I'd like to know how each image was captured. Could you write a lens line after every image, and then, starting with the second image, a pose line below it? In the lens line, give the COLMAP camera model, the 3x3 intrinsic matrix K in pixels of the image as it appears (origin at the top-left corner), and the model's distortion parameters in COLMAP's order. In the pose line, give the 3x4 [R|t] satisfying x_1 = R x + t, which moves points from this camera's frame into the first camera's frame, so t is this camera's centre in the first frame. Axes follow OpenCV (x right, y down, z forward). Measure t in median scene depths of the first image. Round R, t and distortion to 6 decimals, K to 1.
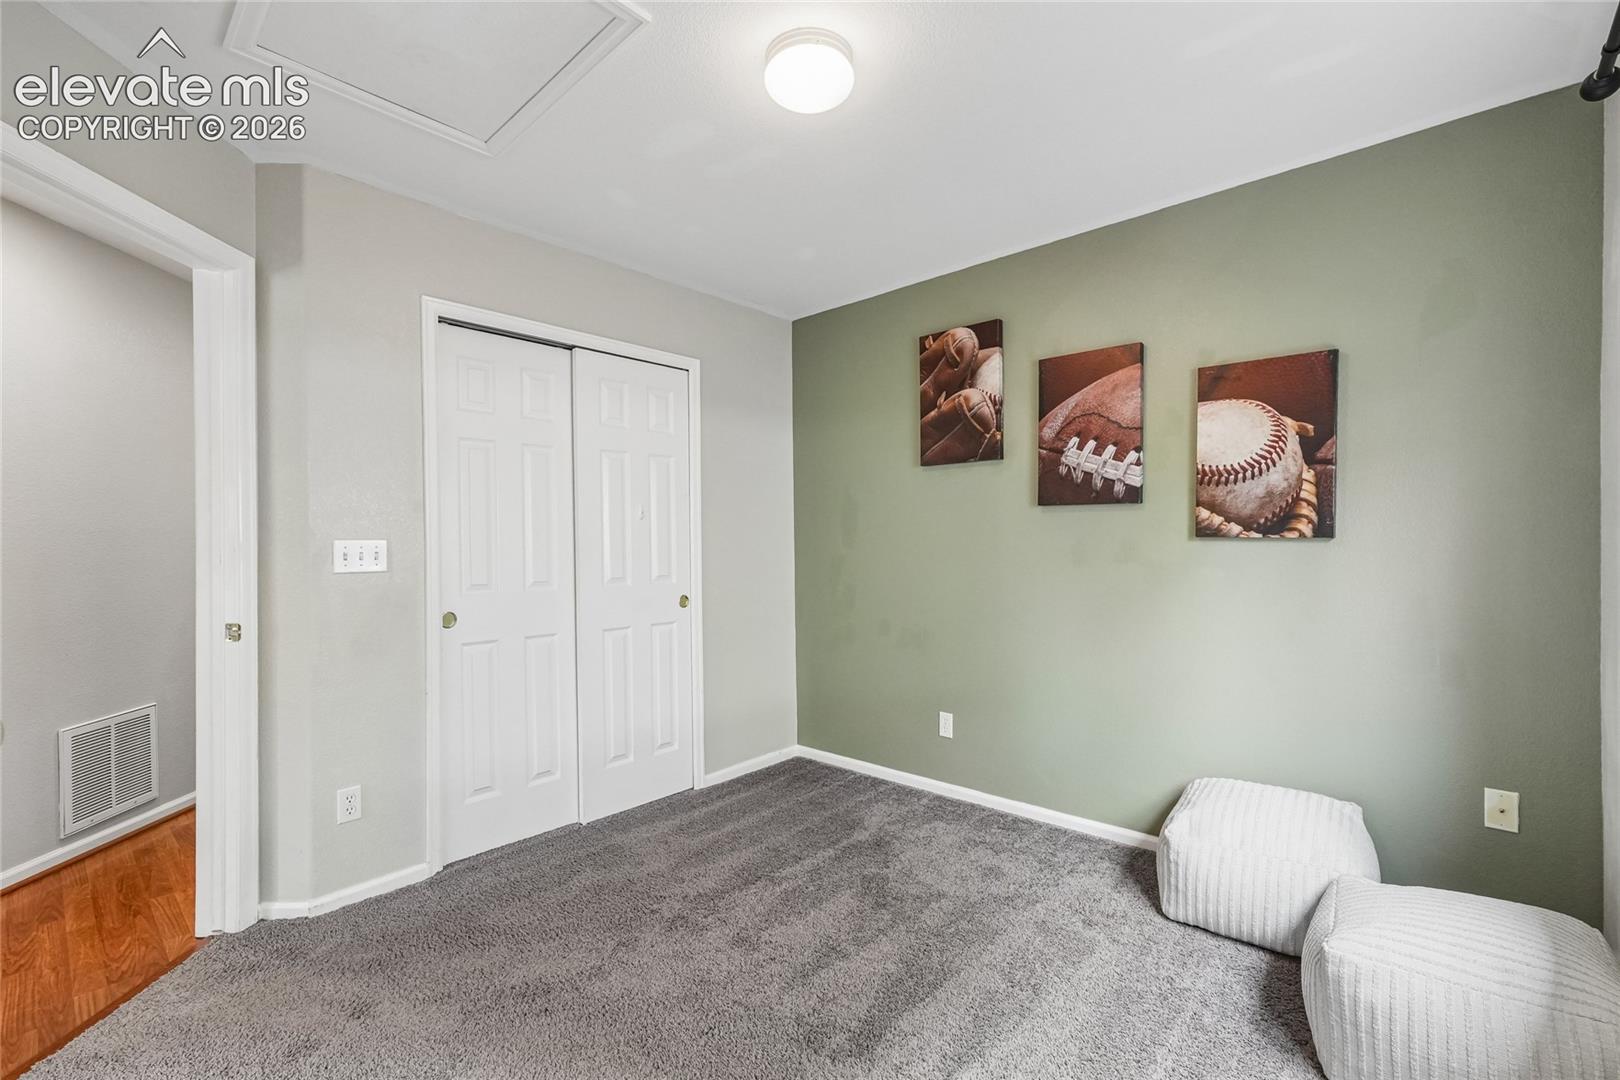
lens RADIAL K [[707.3, 0, 807.6], [0, 707.3, 549.3], [0, 0, 1]] dist [-0.003179, 0.000677]
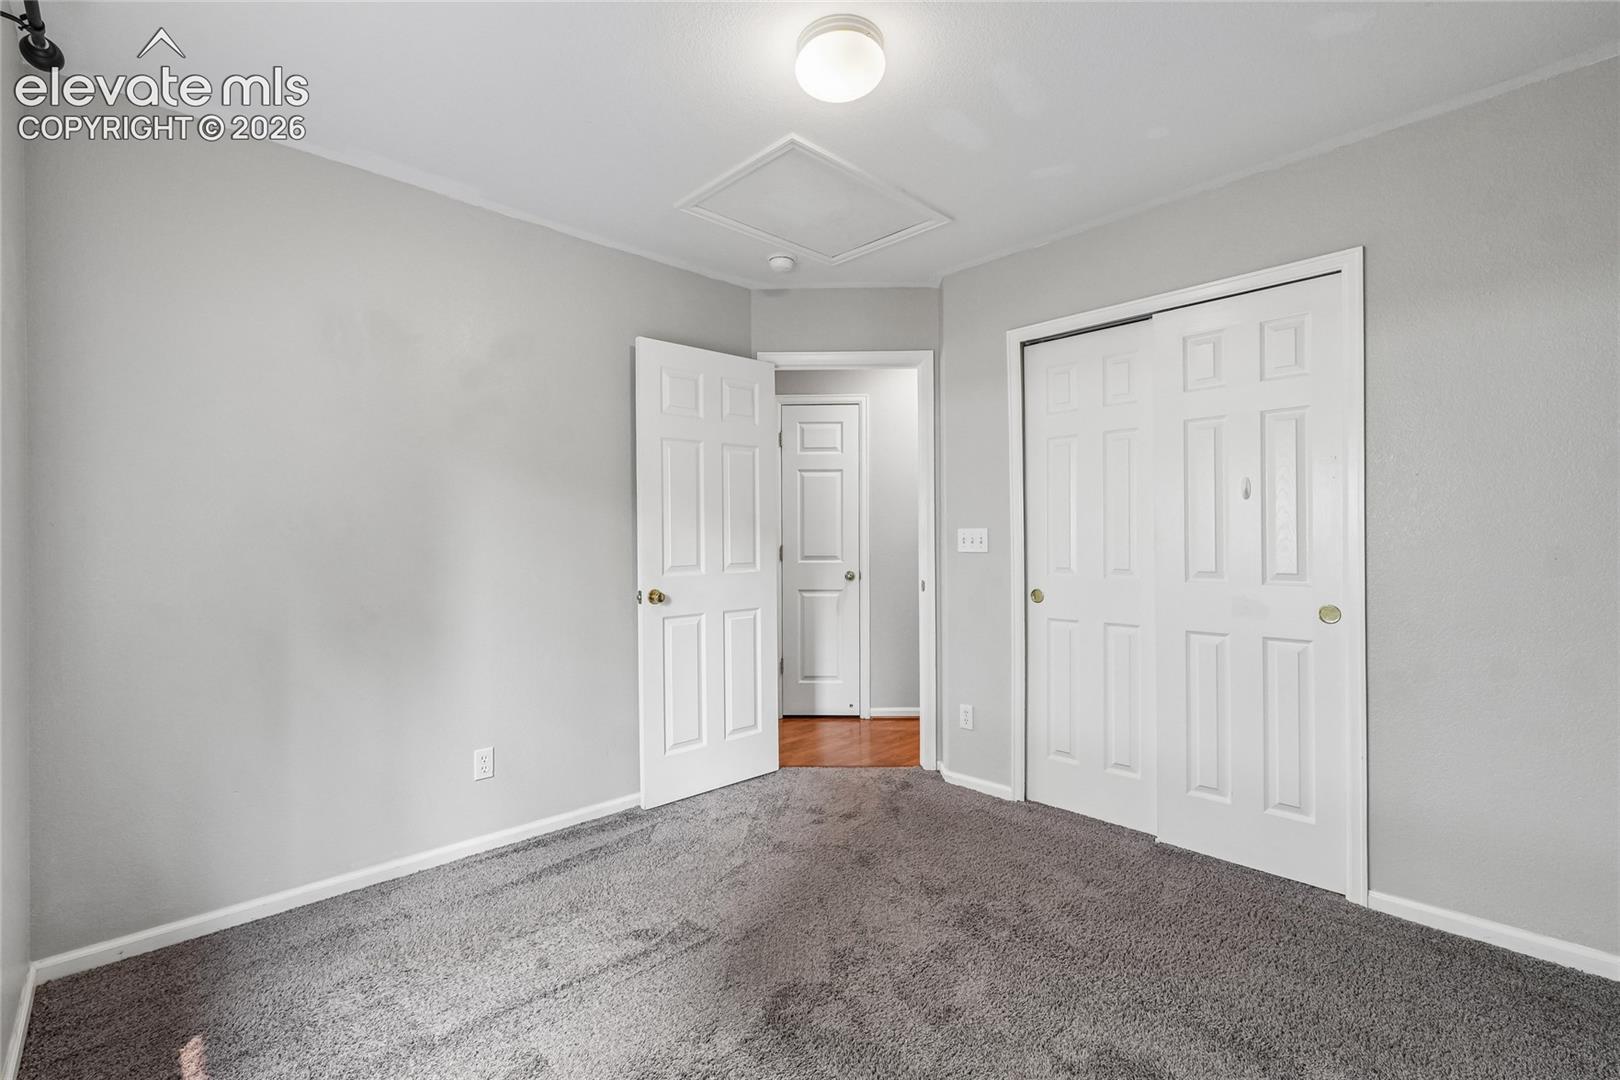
lens RADIAL K [[707.3, 0, 796.2], [0, 707.3, 540.2], [0, 0, 1]] dist [-0.003179, 0.000677]
pose [[-0.079360, 0.016681, -0.996706, 0.725836], [0.000995, 0.999861, 0.016654, -0.013217], [0.996846, 0.000330, -0.079365, 0.723917]]
